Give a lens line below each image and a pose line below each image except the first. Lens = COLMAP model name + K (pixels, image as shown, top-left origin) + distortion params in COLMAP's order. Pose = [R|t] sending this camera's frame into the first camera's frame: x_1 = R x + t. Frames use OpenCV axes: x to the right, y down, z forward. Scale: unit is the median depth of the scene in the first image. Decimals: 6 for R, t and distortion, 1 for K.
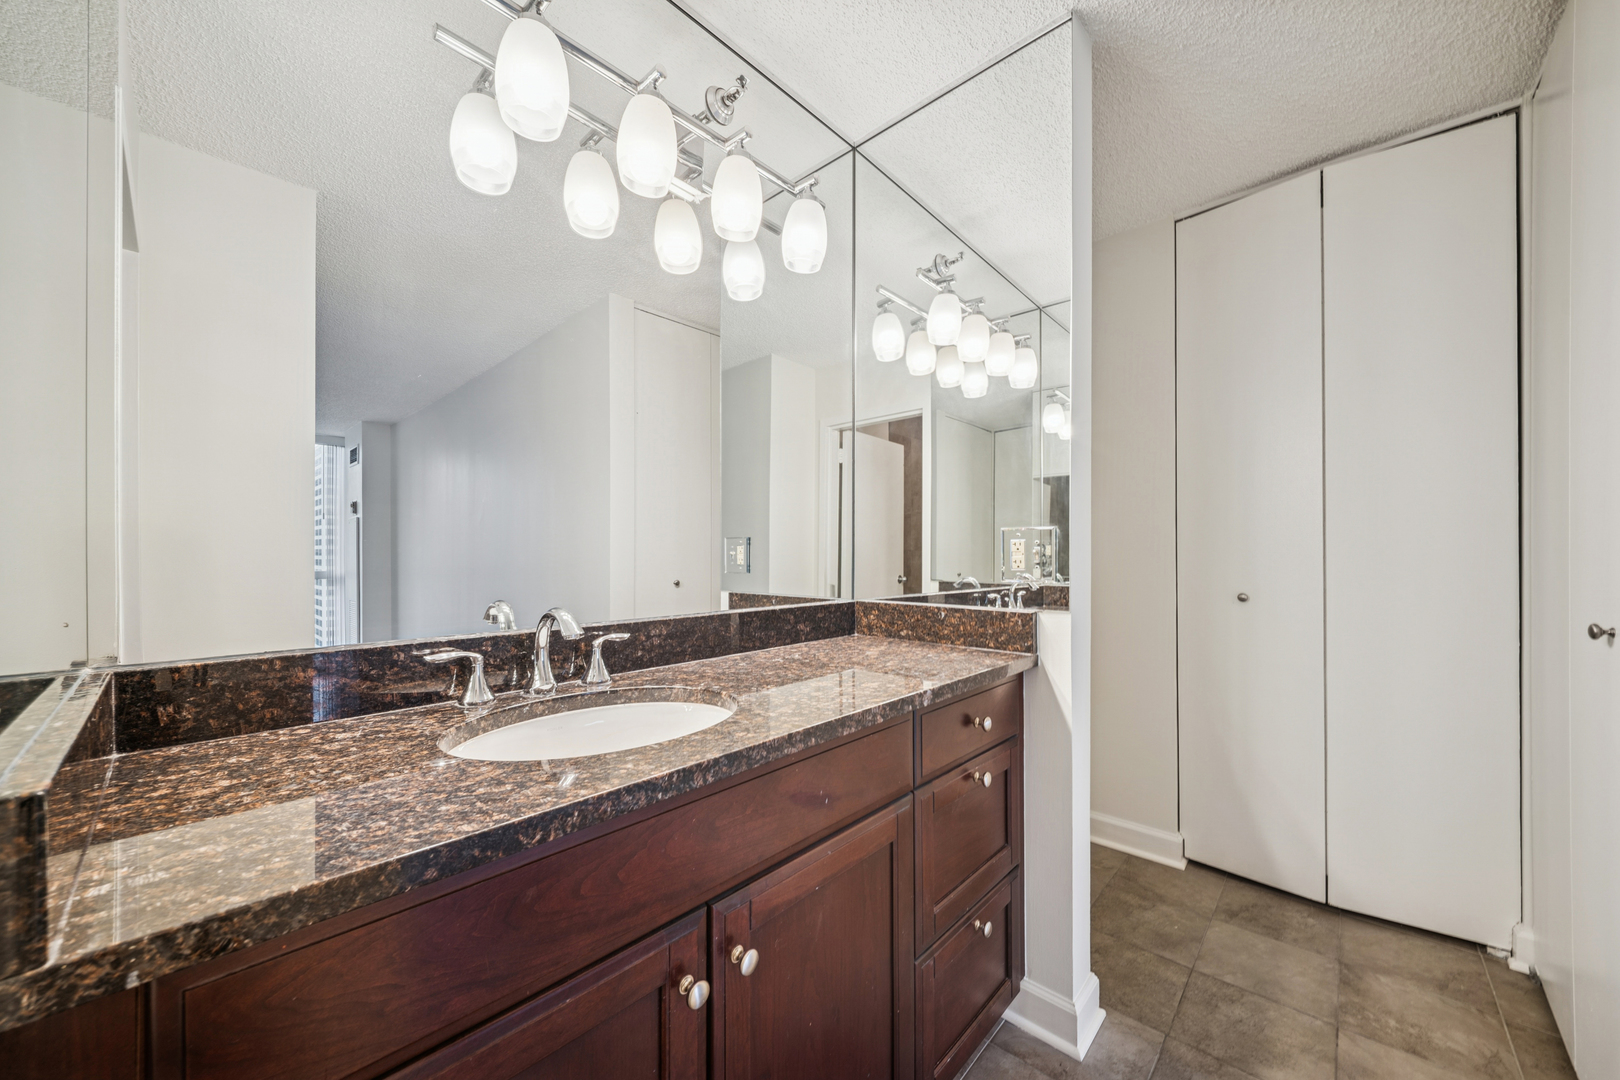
lens RADIAL K [[584.3, 0, 839.9], [0, 584.3, 543.9], [0, 0, 1]] dist [-0.001064, -0.000106]
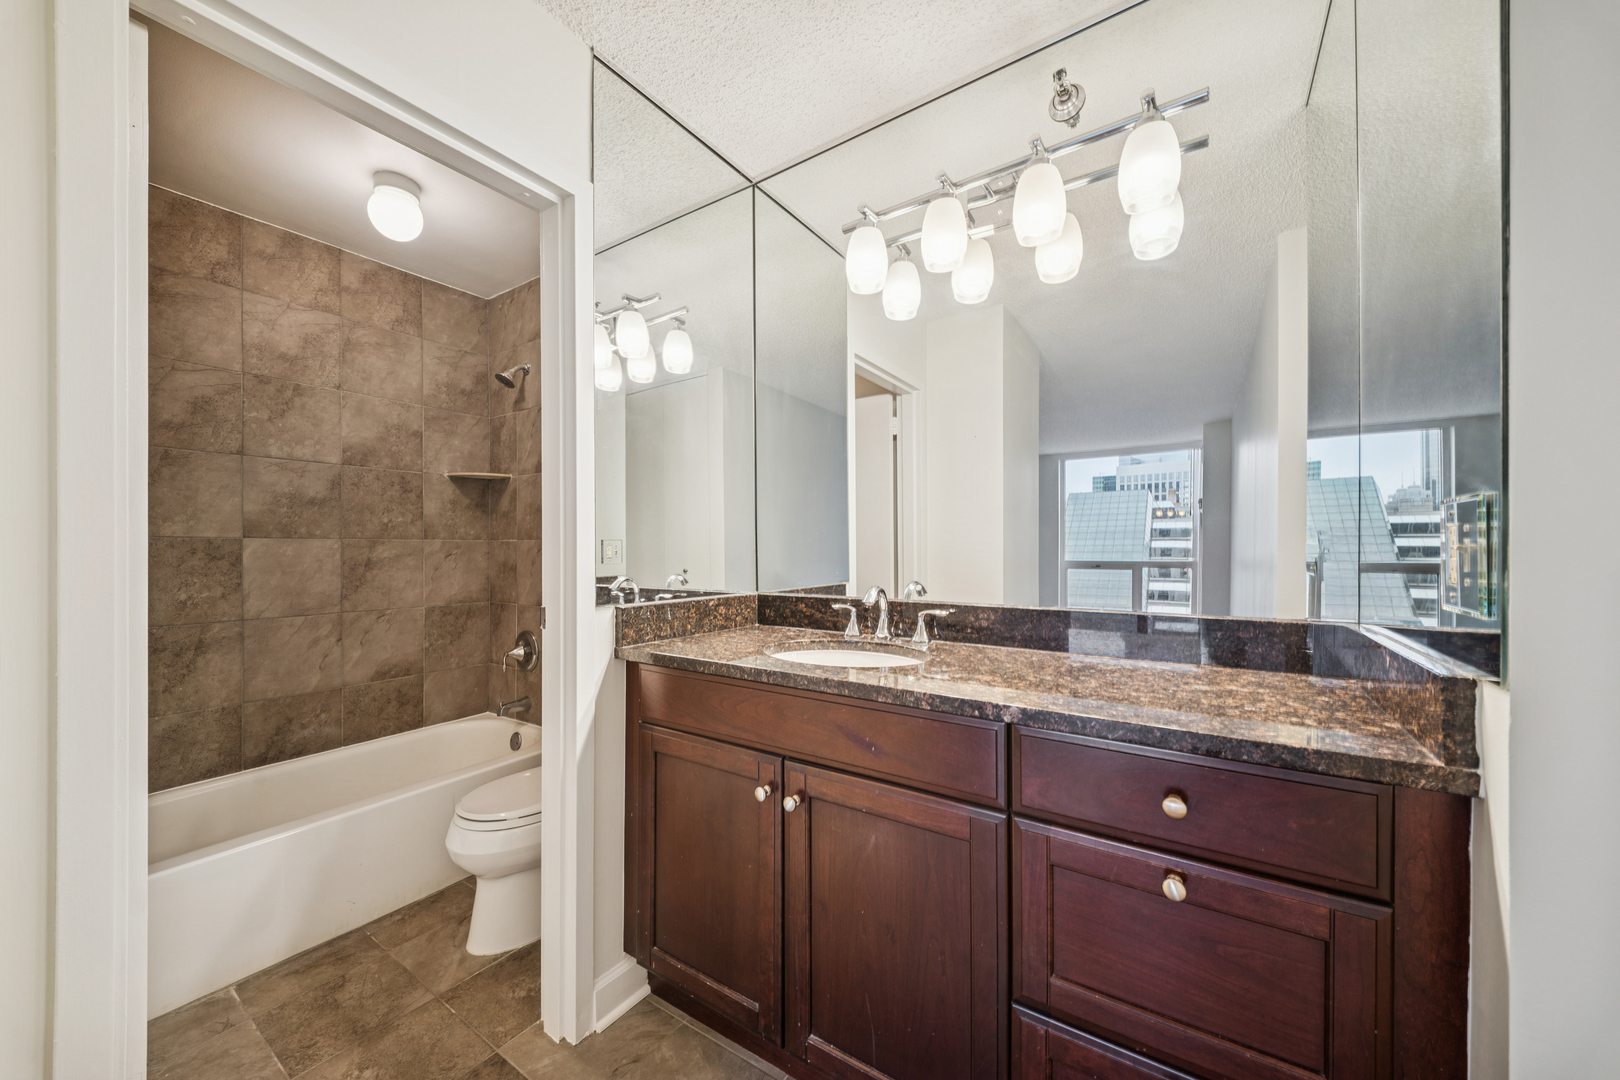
lens RADIAL K [[584.3, 0, 839.9], [0, 584.3, 543.9], [0, 0, 1]] dist [-0.001064, -0.000106]
pose [[0.148291, -0.012569, -0.988864, 0.979867], [0.016857, 0.999806, -0.010181, 0.009442], [0.988800, -0.015159, 0.148474, 0.605544]]
